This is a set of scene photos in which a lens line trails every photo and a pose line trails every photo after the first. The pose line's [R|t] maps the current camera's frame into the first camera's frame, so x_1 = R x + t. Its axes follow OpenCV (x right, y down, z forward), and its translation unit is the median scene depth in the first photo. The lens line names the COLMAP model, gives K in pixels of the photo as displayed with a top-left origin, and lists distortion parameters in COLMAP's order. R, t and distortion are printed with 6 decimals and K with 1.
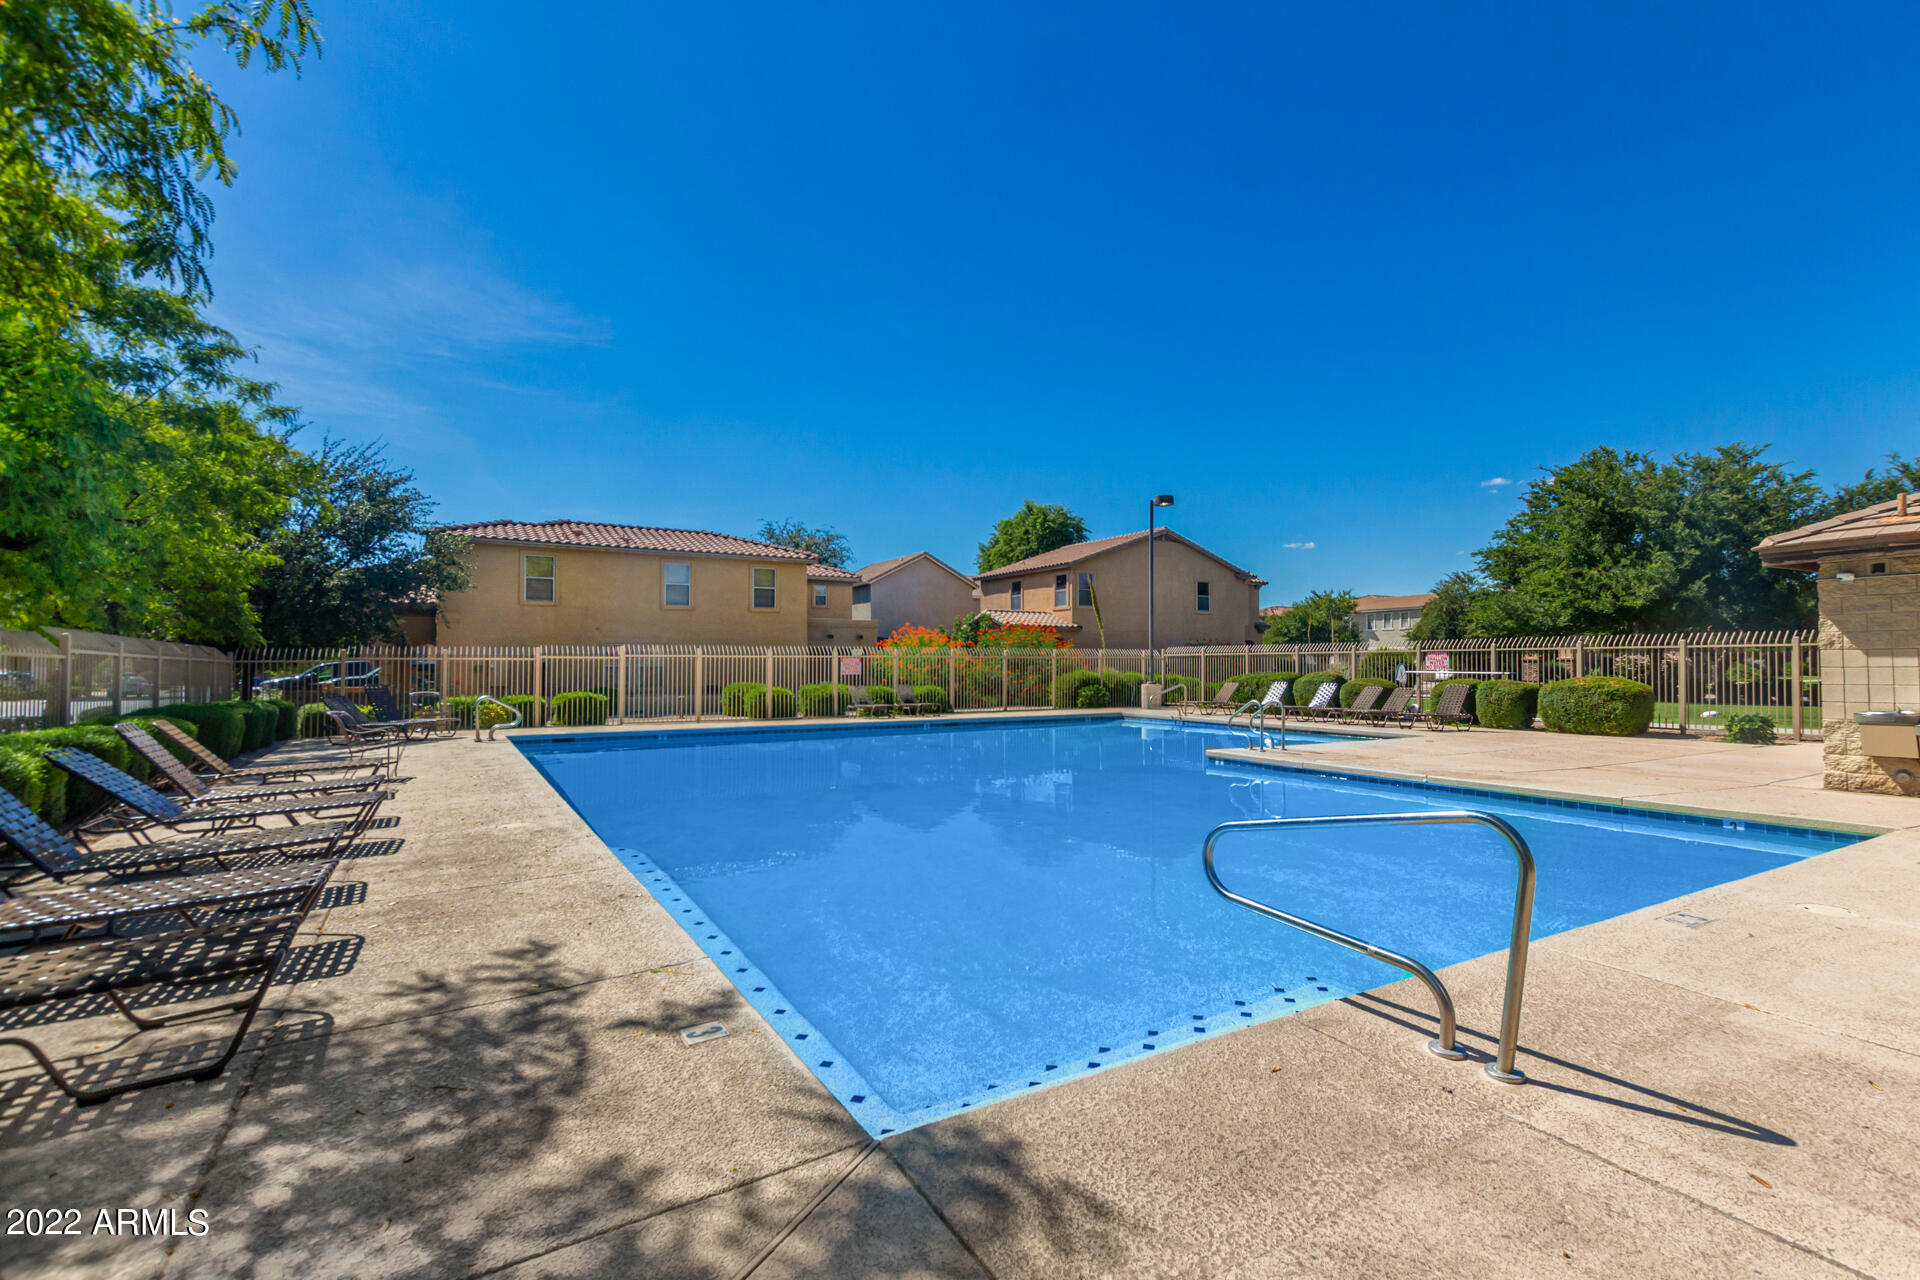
lens RADIAL K [[874.0, 0, 957.0], [0, 874.0, 652.2], [0, 0, 1]] dist [-0.000374, -0.000133]
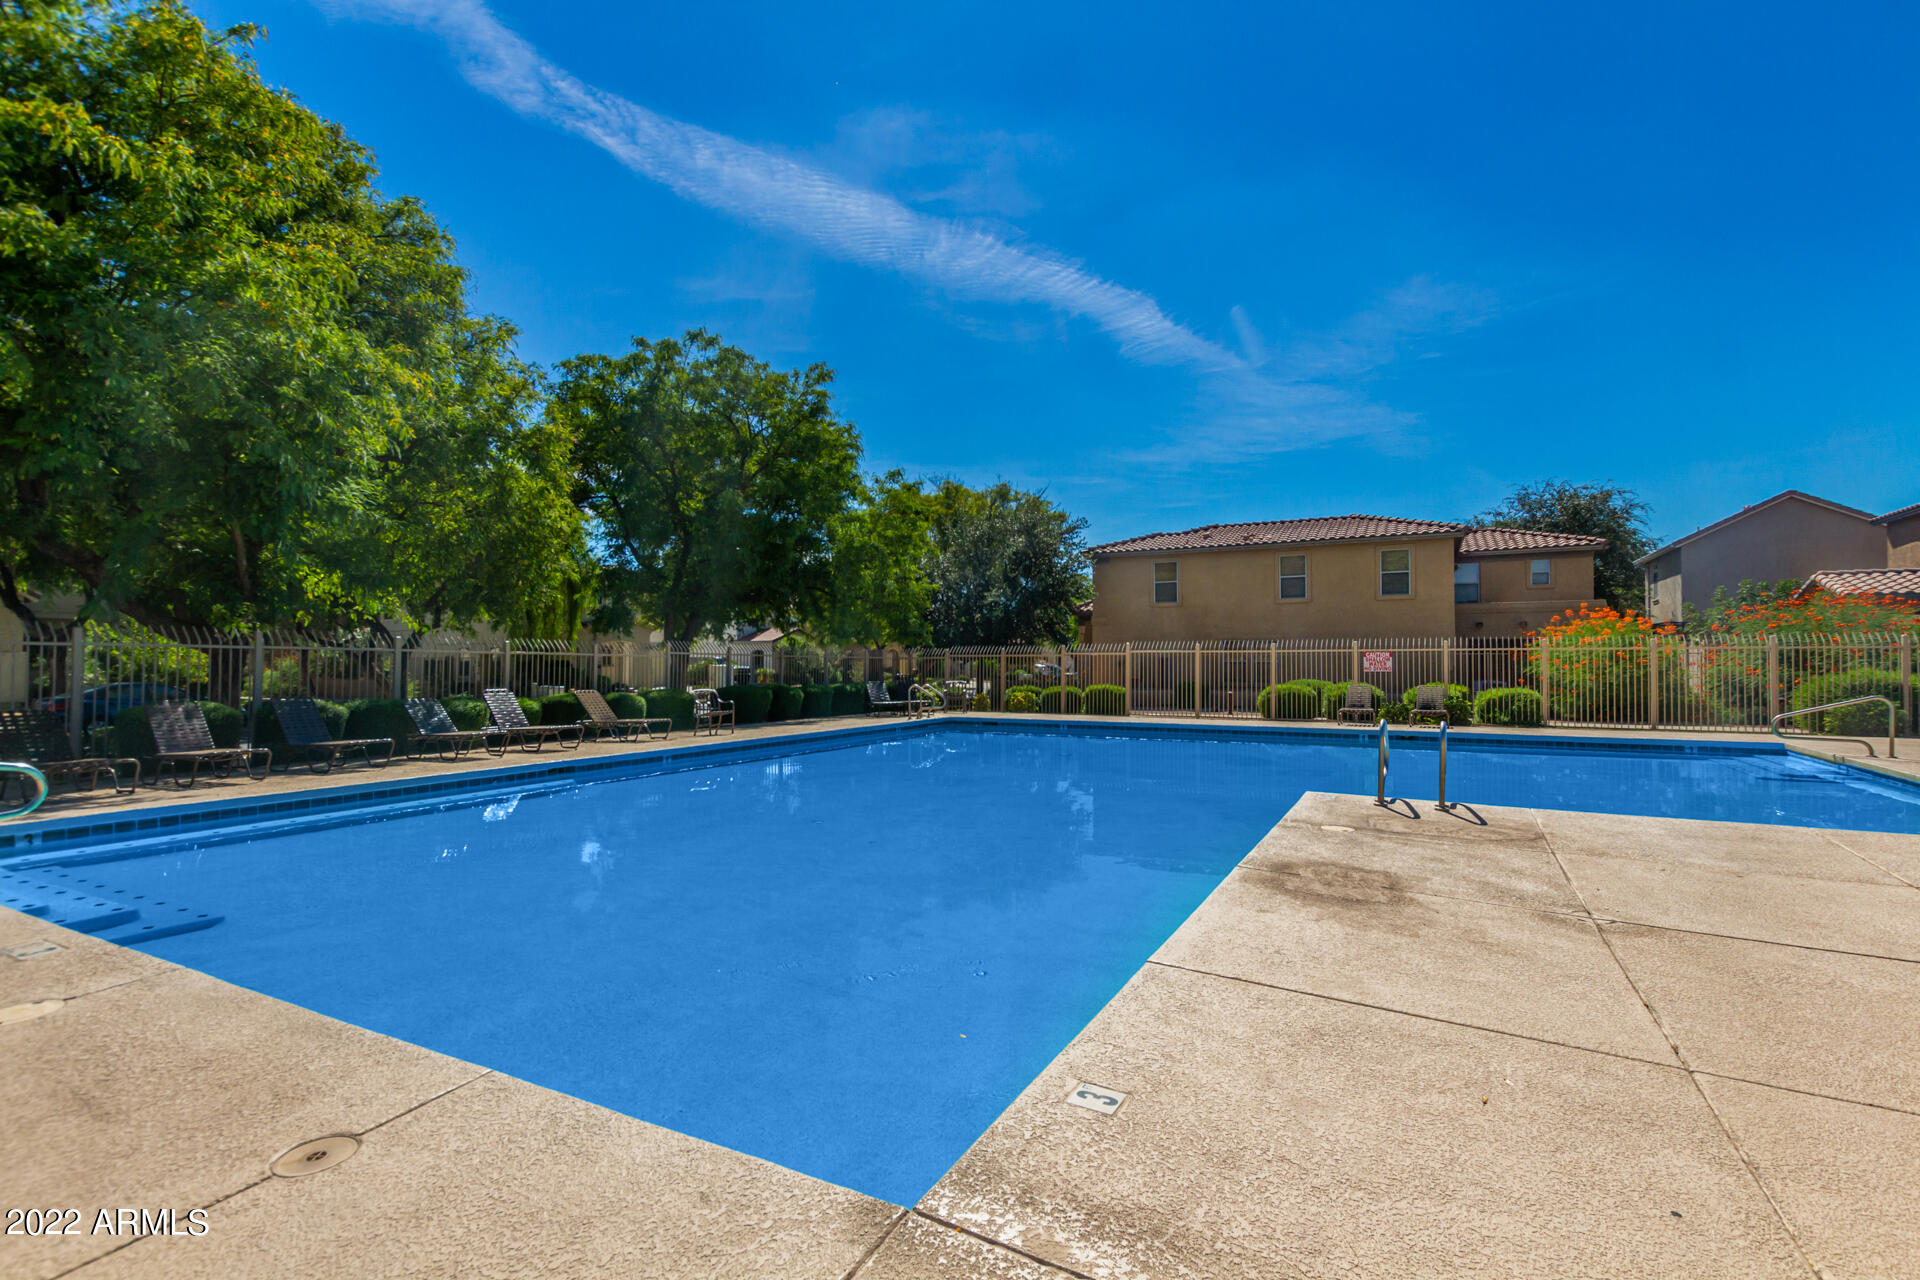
lens RADIAL K [[874.0, 0, 957.0], [0, 874.0, 652.2], [0, 0, 1]] dist [-0.000374, -0.000133]
pose [[0.520597, -0.007545, -0.853769, 0.323120], [0.012636, 0.999920, -0.001132, 0.002122], [0.853709, -0.010199, 0.520651, 0.188751]]
